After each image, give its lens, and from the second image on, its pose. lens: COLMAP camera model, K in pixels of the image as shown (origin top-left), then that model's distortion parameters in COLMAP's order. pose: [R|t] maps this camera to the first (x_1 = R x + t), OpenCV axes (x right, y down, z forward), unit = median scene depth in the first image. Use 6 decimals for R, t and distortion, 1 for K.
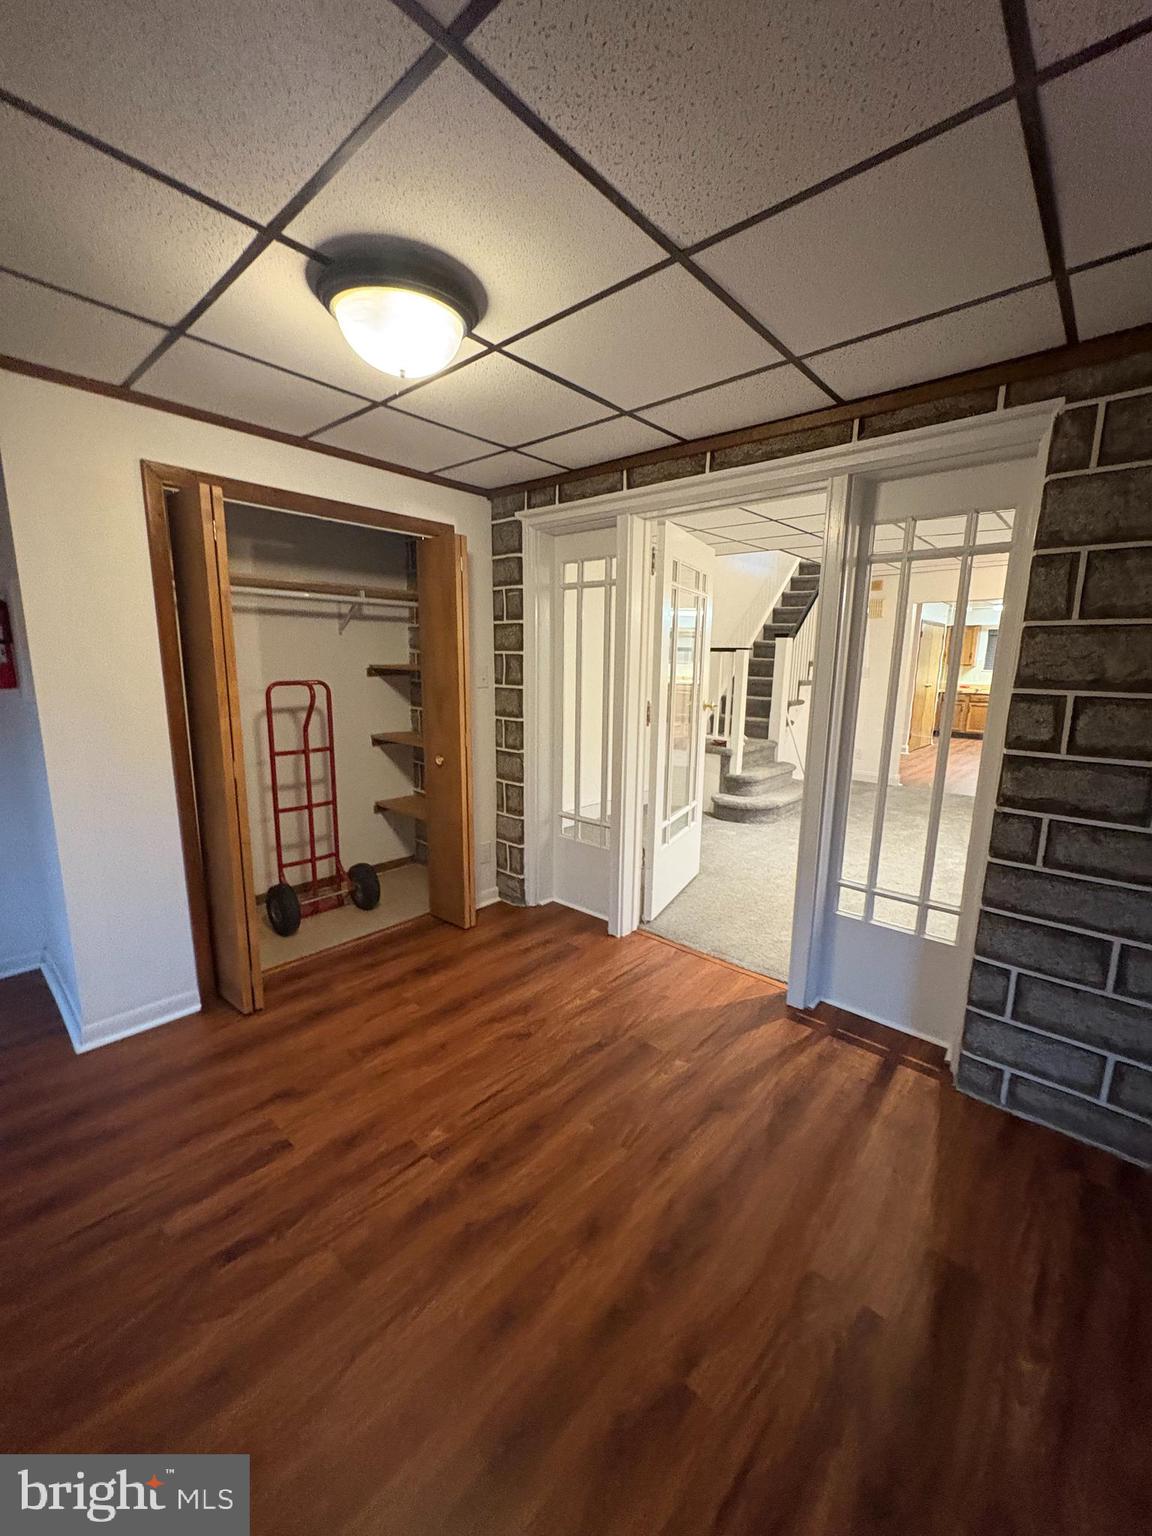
lens RADIAL K [[604.4, 0, 576.0], [0, 604.4, 768.0], [0, 0, 1]] dist [0.001064, -0.000227]
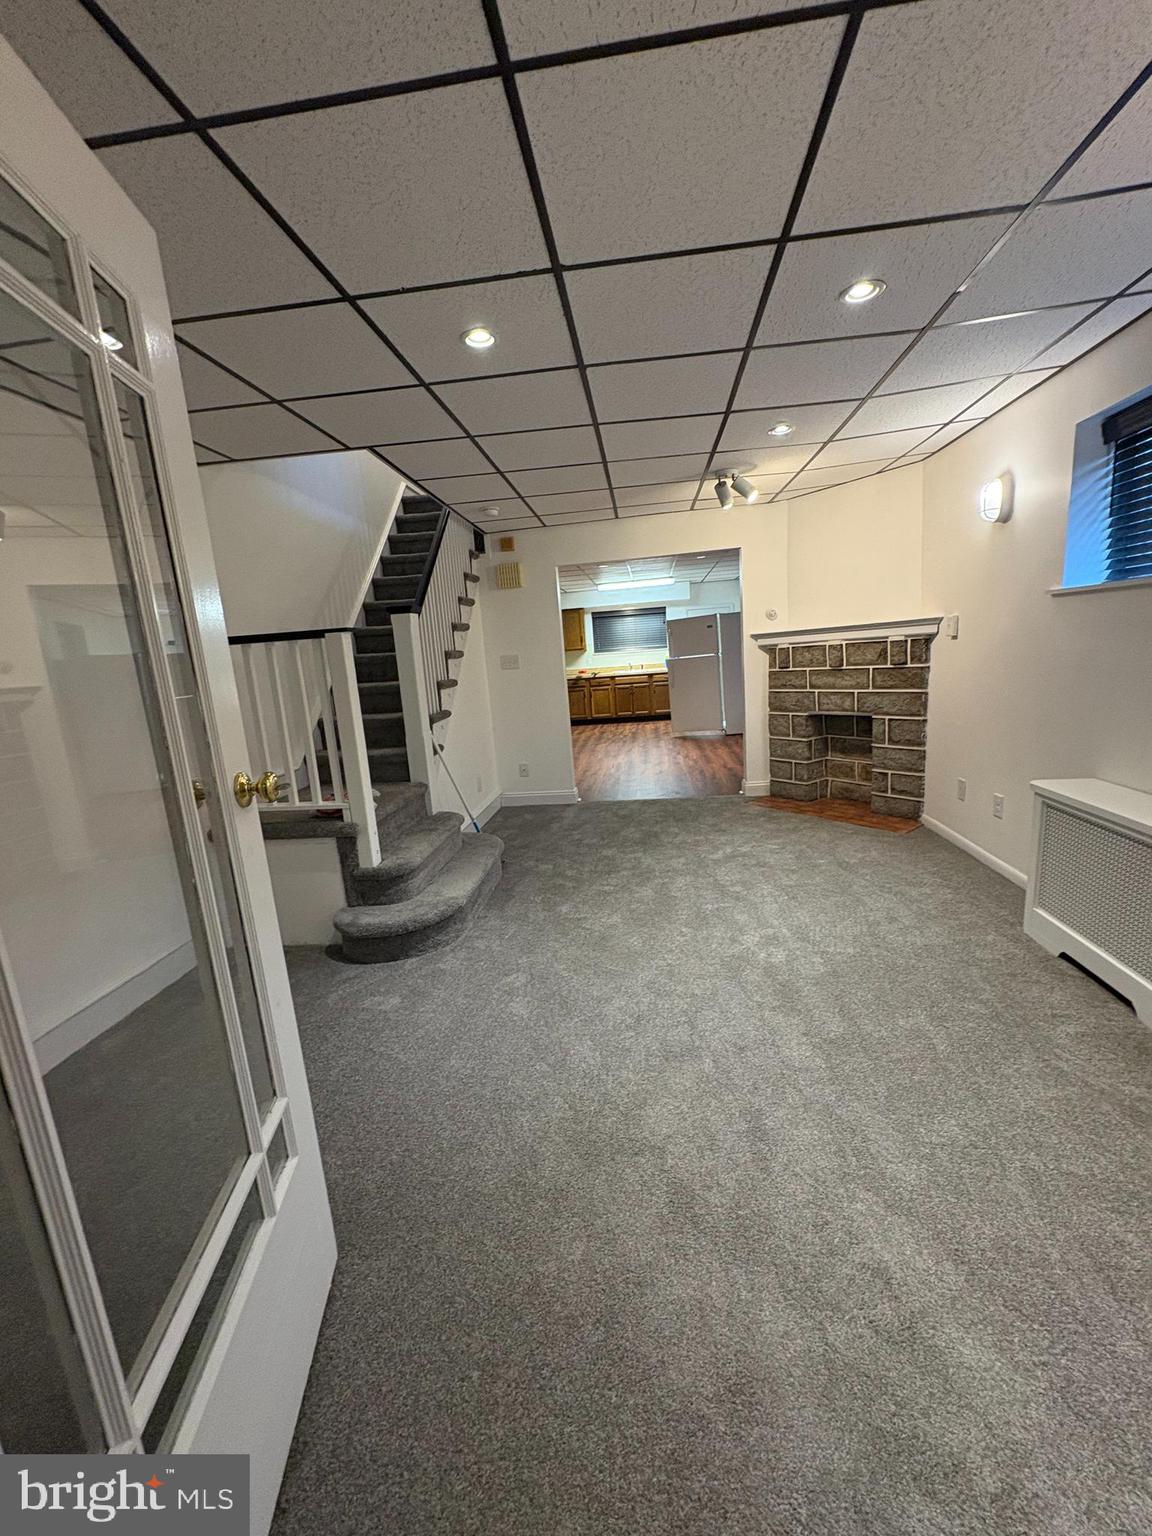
lens RADIAL K [[604.4, 0, 576.0], [0, 604.4, 768.0], [0, 0, 1]] dist [0.001064, -0.000227]
pose [[0.801730, -0.178228, 0.570495, 0.110771], [0.182327, 0.981938, 0.050538, -0.063519], [-0.569198, 0.063499, 0.819745, 0.420952]]
